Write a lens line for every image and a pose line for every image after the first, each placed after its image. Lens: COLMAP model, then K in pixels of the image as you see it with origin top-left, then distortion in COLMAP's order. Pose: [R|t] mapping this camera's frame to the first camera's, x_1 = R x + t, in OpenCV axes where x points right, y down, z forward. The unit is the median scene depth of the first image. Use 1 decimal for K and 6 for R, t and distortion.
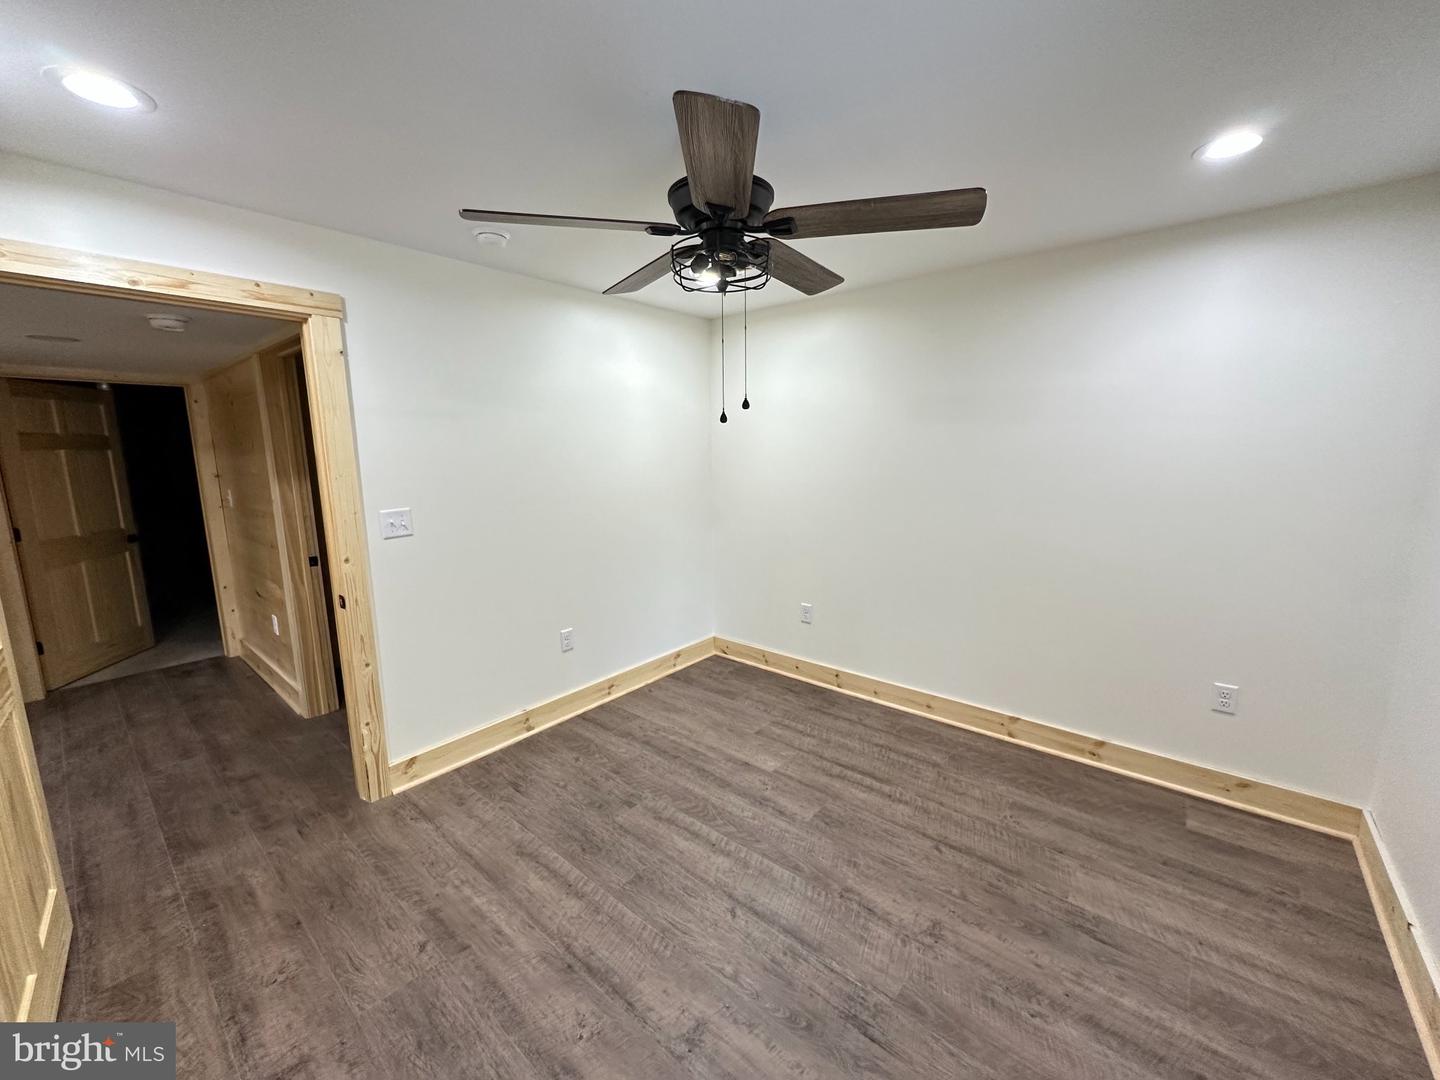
lens RADIAL K [[574.3, 0, 720.0], [0, 574.3, 540.0], [0, 0, 1]] dist [-0.002748, 0.000262]
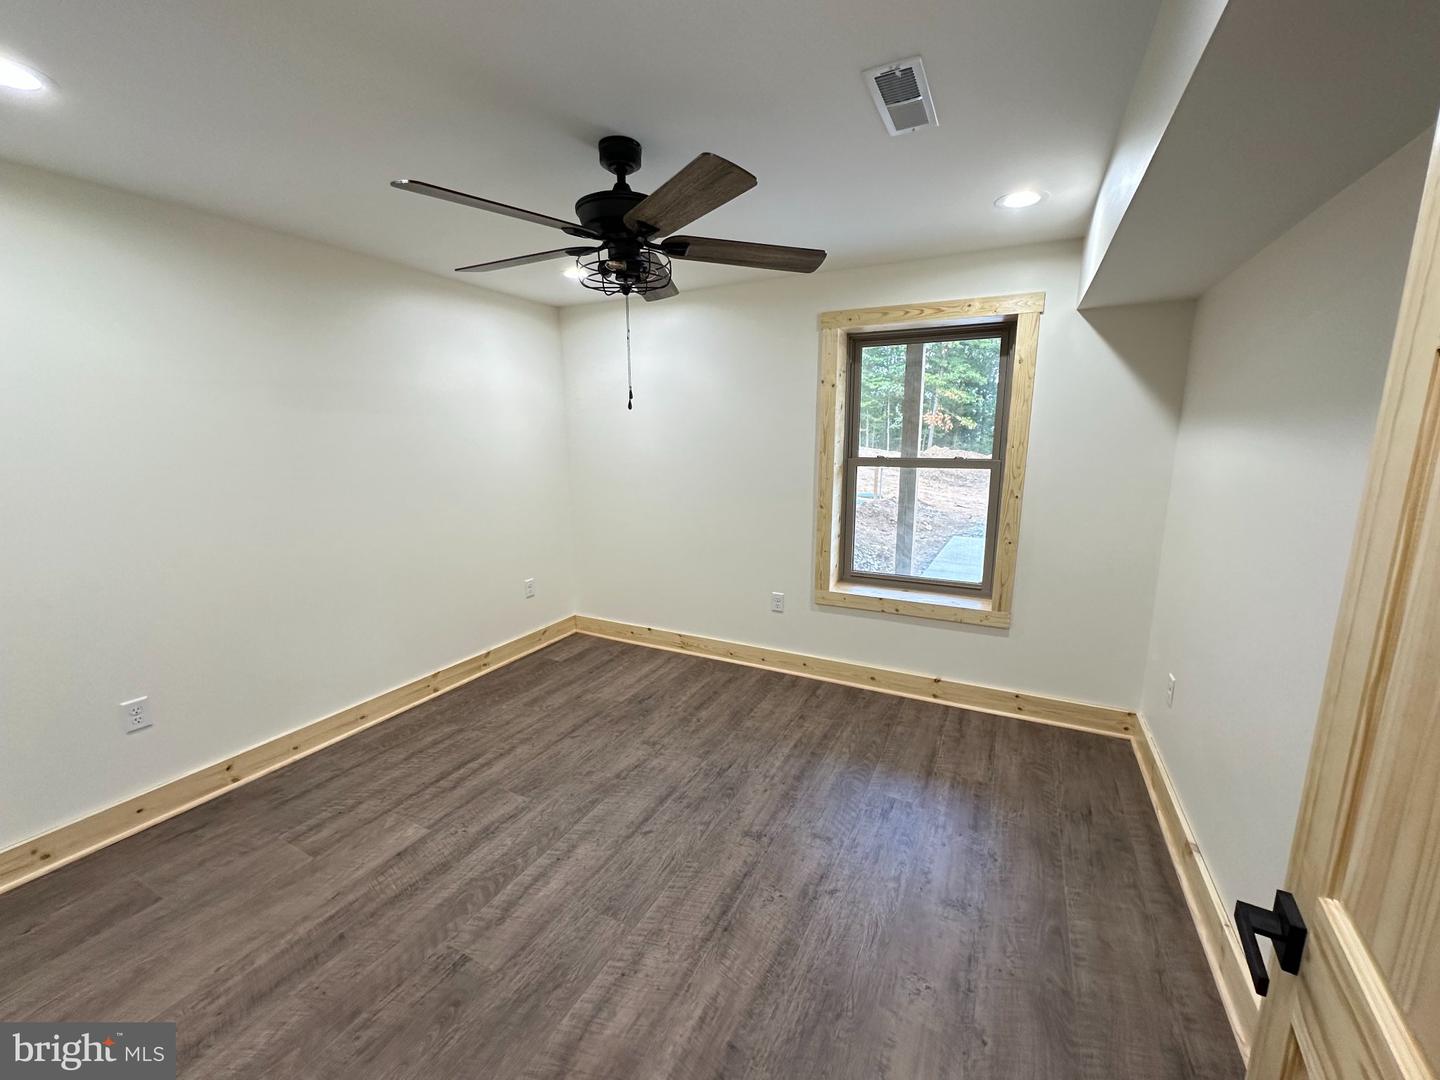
lens RADIAL K [[574.3, 0, 720.0], [0, 574.3, 540.0], [0, 0, 1]] dist [-0.002748, 0.000262]
pose [[-0.228364, -0.165791, 0.959356, -0.881788], [0.163258, 0.964919, 0.205614, -0.117968], [-0.959790, 0.203577, -0.193286, 0.824979]]
